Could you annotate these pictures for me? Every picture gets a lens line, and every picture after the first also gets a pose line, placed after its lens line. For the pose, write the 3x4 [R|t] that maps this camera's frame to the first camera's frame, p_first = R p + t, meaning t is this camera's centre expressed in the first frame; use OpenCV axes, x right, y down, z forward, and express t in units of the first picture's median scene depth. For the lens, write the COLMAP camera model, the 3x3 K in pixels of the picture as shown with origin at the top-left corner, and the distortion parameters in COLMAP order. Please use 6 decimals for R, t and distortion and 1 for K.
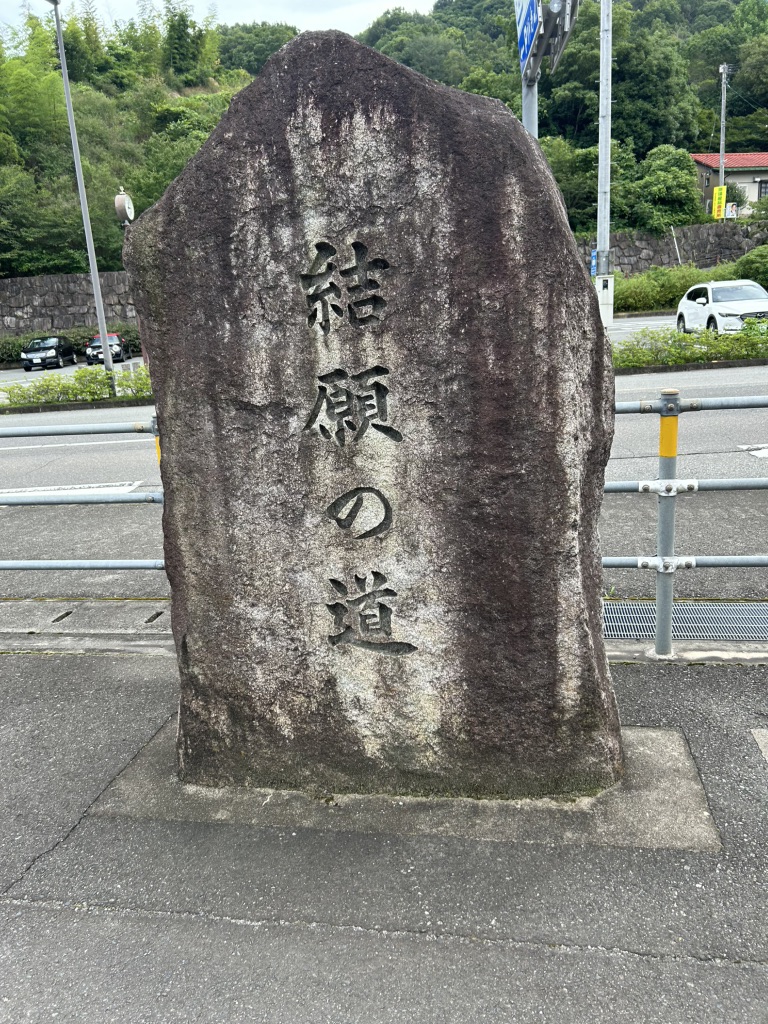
lens RADIAL K [[766.4, 0, 389.6], [0, 766.4, 520.1], [0, 0, 1]] dist [0.046054, -0.055819]
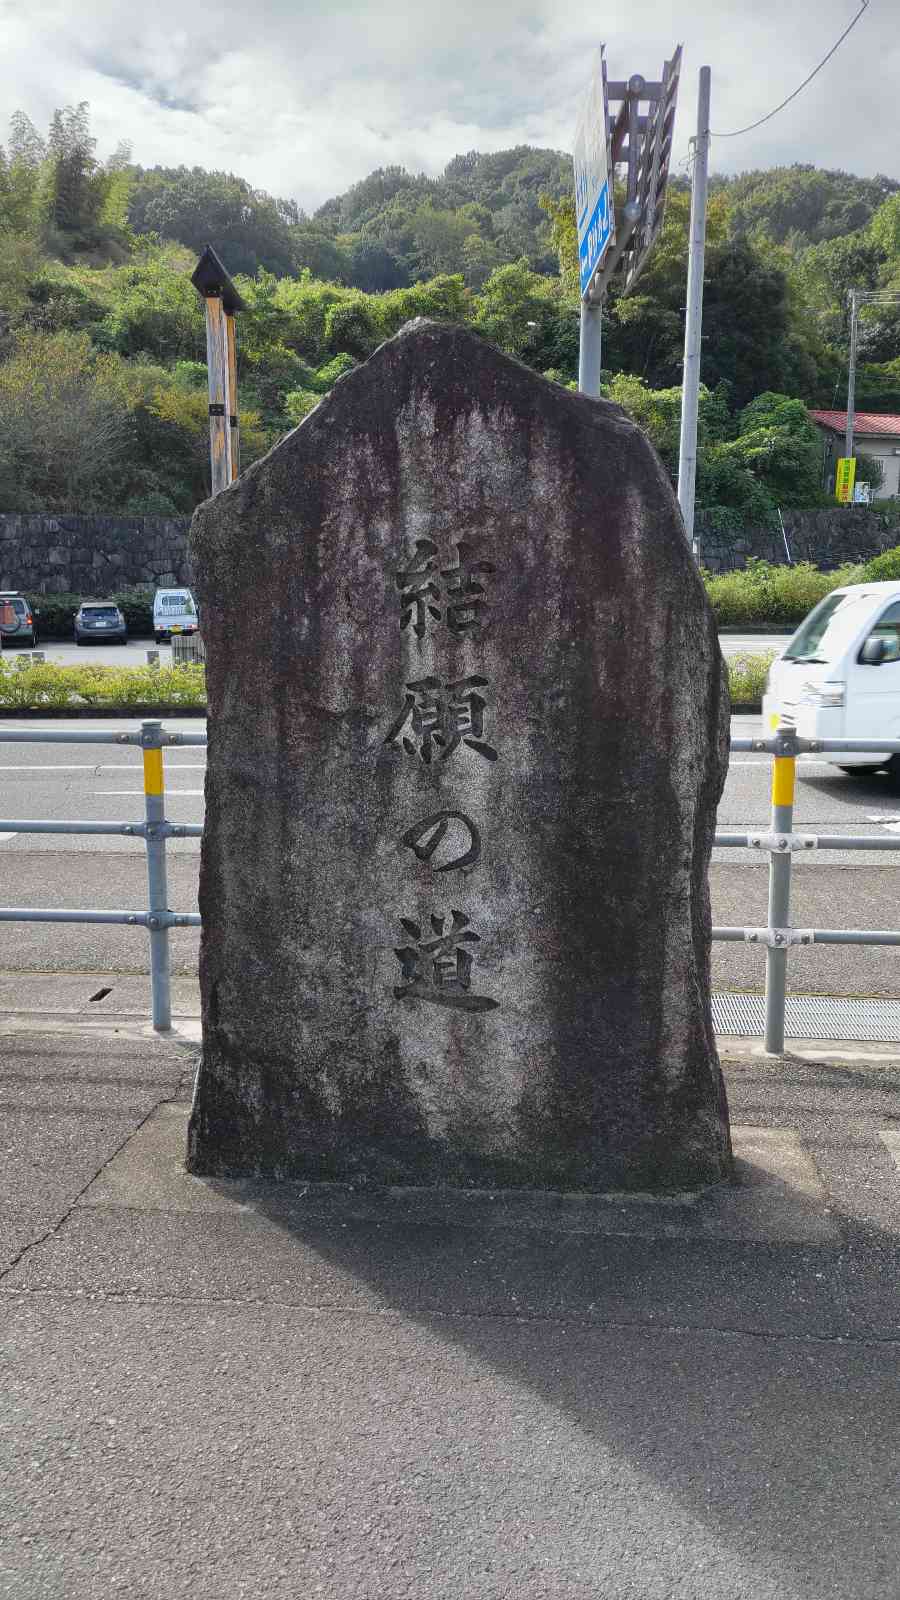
lens RADIAL K [[1196.3, 0, 450.0], [0, 1196.3, 800.0], [0, 0, 1]] dist [0.052829, -0.001464]
pose [[0.994958, 0.051149, 0.086273, -0.149842], [-0.042079, 0.993702, -0.103851, 0.084575], [-0.091041, 0.099697, 0.990844, -0.348435]]
